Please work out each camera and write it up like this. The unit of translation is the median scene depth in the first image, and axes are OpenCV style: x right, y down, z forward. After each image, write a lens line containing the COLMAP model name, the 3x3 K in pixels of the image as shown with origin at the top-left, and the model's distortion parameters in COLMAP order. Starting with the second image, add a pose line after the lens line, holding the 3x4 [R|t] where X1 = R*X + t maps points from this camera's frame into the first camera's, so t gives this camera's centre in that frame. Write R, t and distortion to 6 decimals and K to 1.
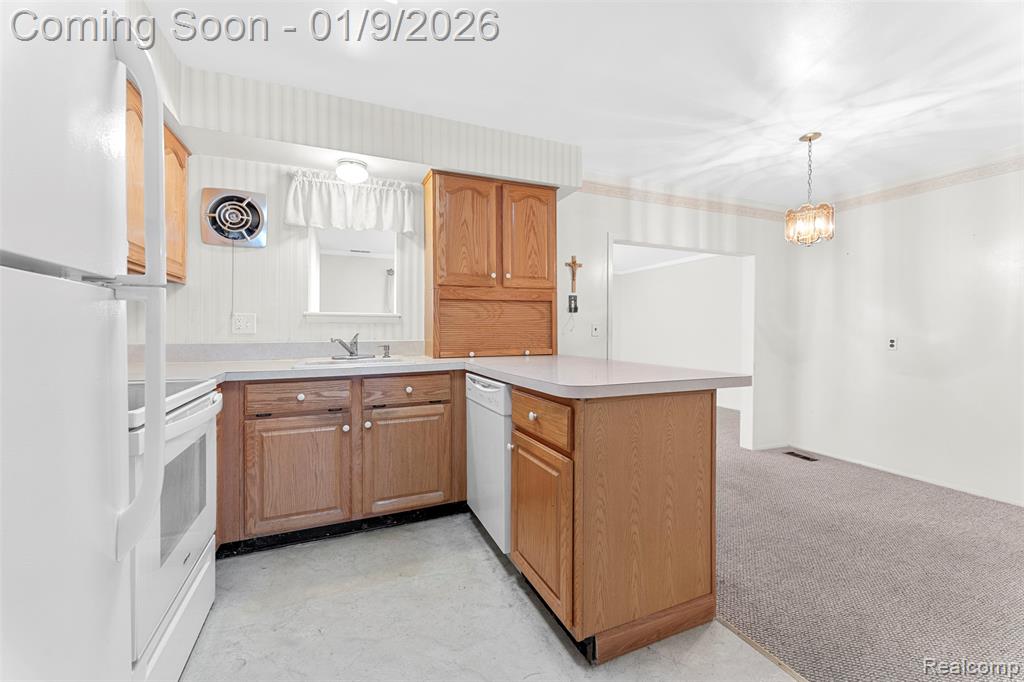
lens RADIAL K [[416.0, 0, 511.1], [0, 416.0, 332.8], [0, 0, 1]] dist [-0.000531, -0.000024]
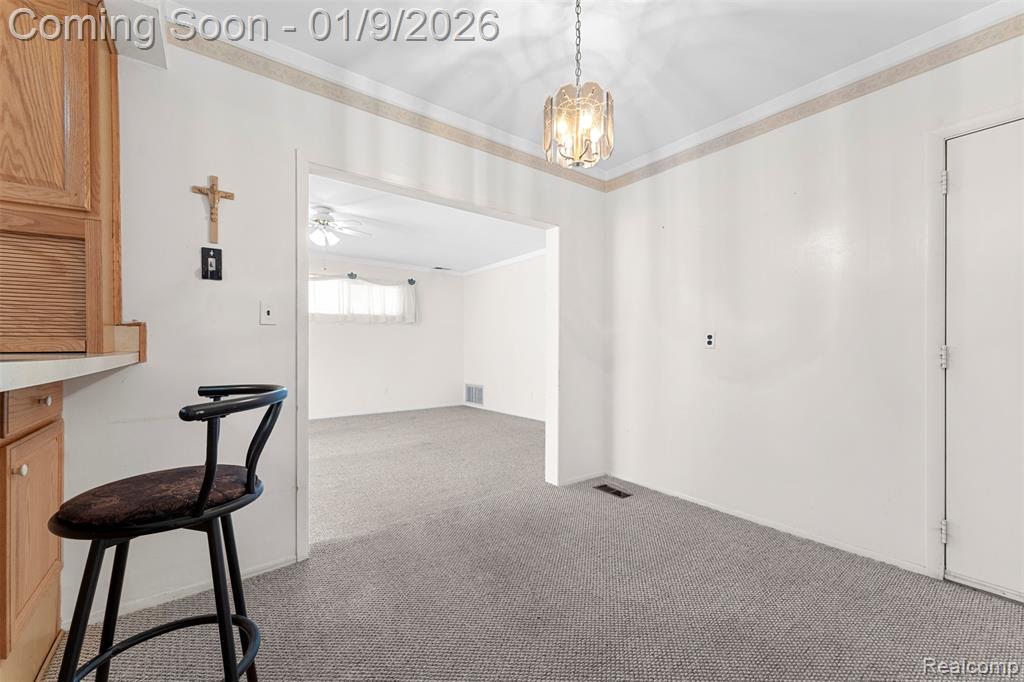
lens RADIAL K [[410.2, 0, 511.6], [0, 410.2, 348.4], [0, 0, 1]] dist [-0.000266, -0.000005]
pose [[0.968161, -0.003584, 0.250304, 0.394458], [0.005109, 0.999972, -0.005446, 0.046642], [-0.250277, 0.006552, 0.968152, 0.378566]]
